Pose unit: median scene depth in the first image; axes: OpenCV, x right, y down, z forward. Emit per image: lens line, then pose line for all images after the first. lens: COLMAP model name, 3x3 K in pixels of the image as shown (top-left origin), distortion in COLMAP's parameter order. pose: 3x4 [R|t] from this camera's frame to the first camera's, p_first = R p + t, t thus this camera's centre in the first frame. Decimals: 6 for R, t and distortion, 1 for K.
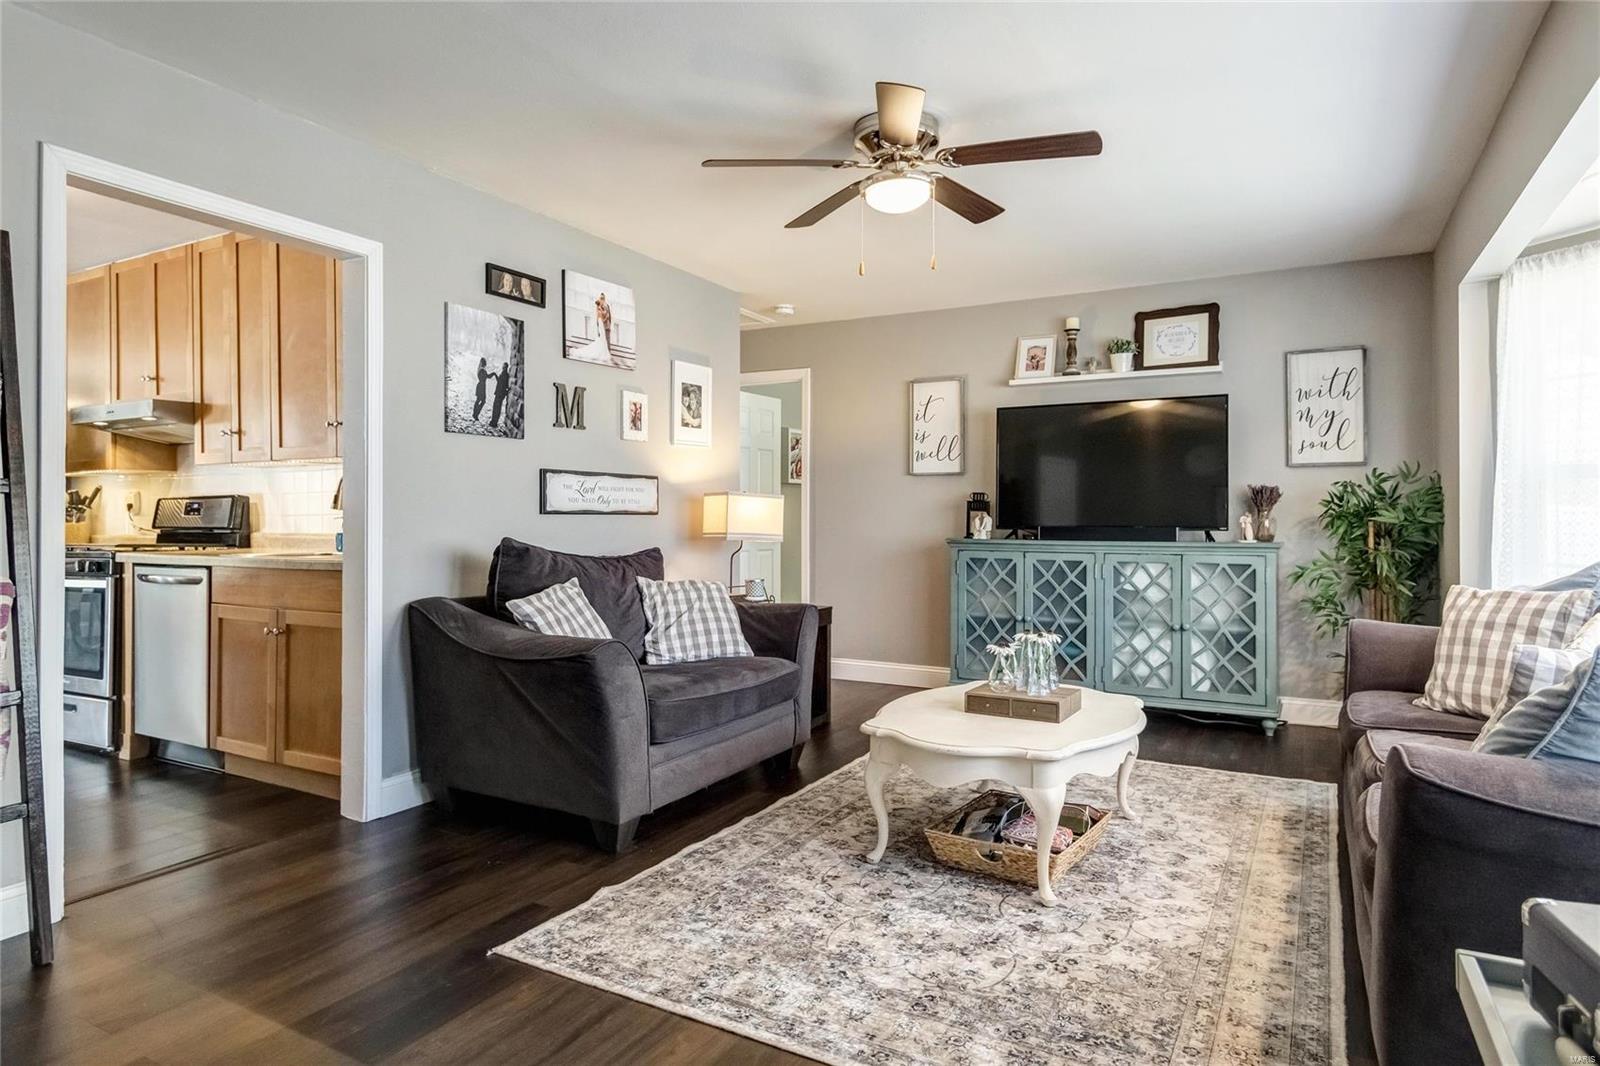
lens RADIAL K [[940.7, 0, 783.6], [0, 940.7, 508.6], [0, 0, 1]] dist [0.019601, -0.009350]
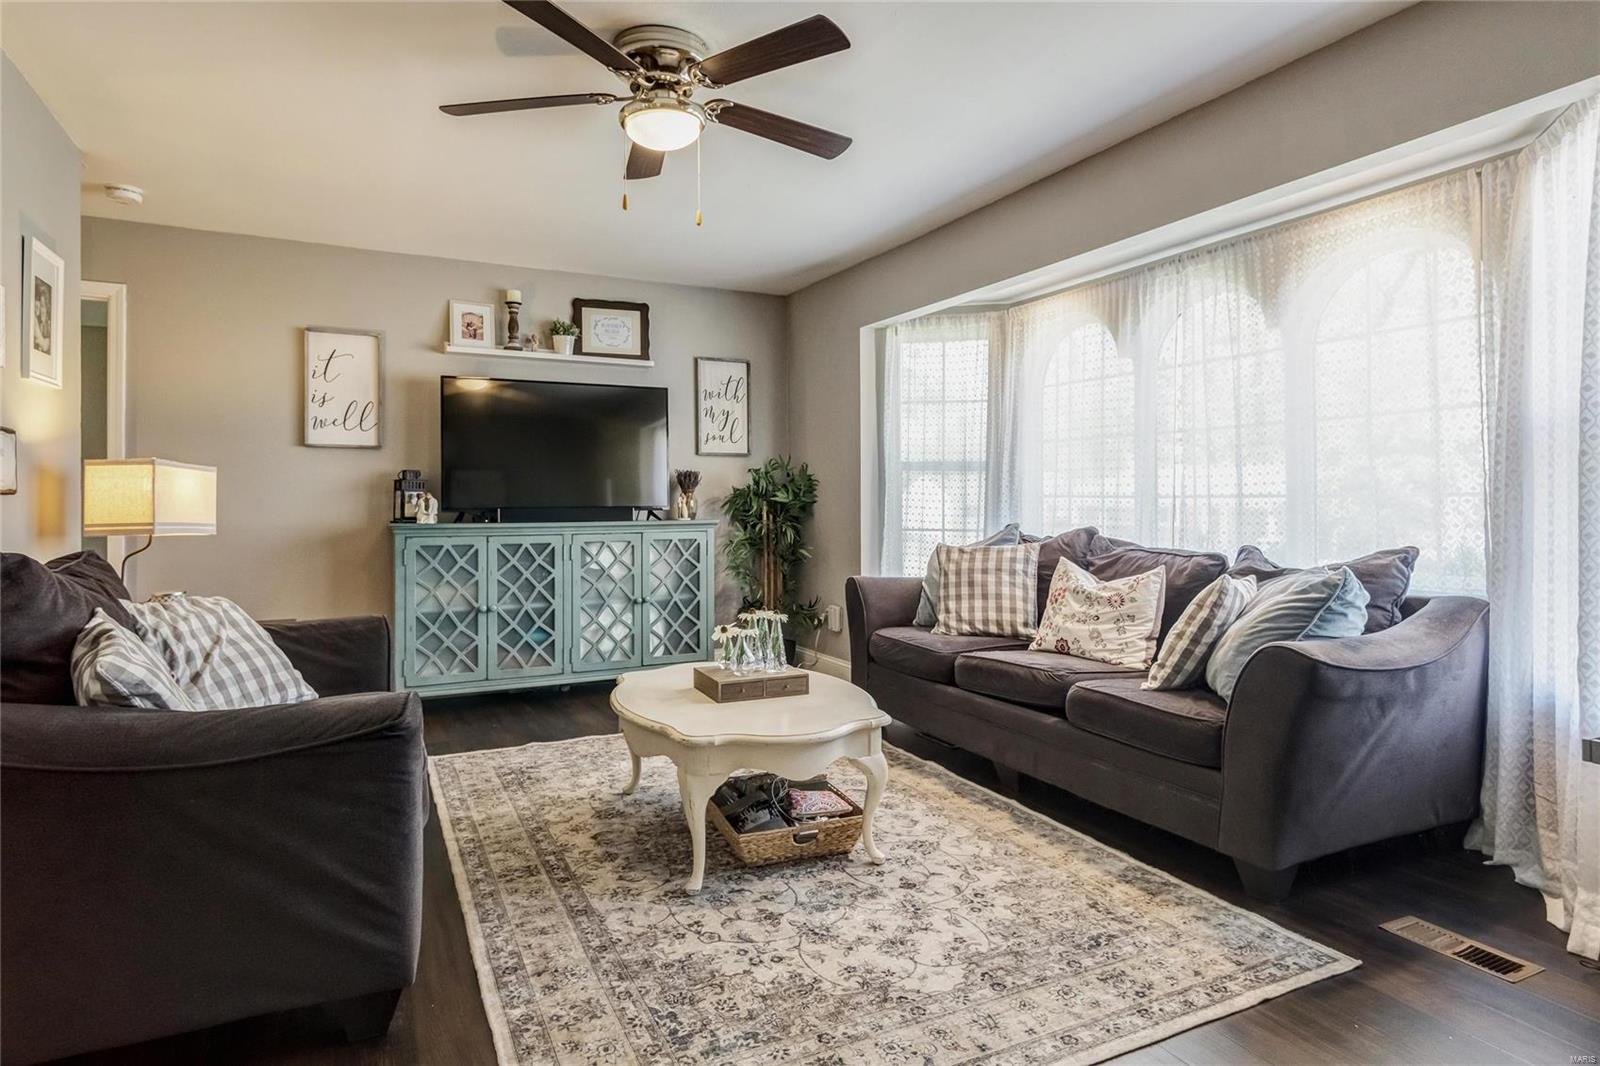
lens RADIAL K [[898.8, 0, 795.3], [0, 898.8, 499.2], [0, 0, 1]] dist [0.025424, -0.005775]
pose [[0.558653, -0.002476, 0.829398, -0.339419], [-0.004035, 0.999976, 0.005704, 0.004007], [-0.829391, -0.006533, 0.558630, 0.286919]]
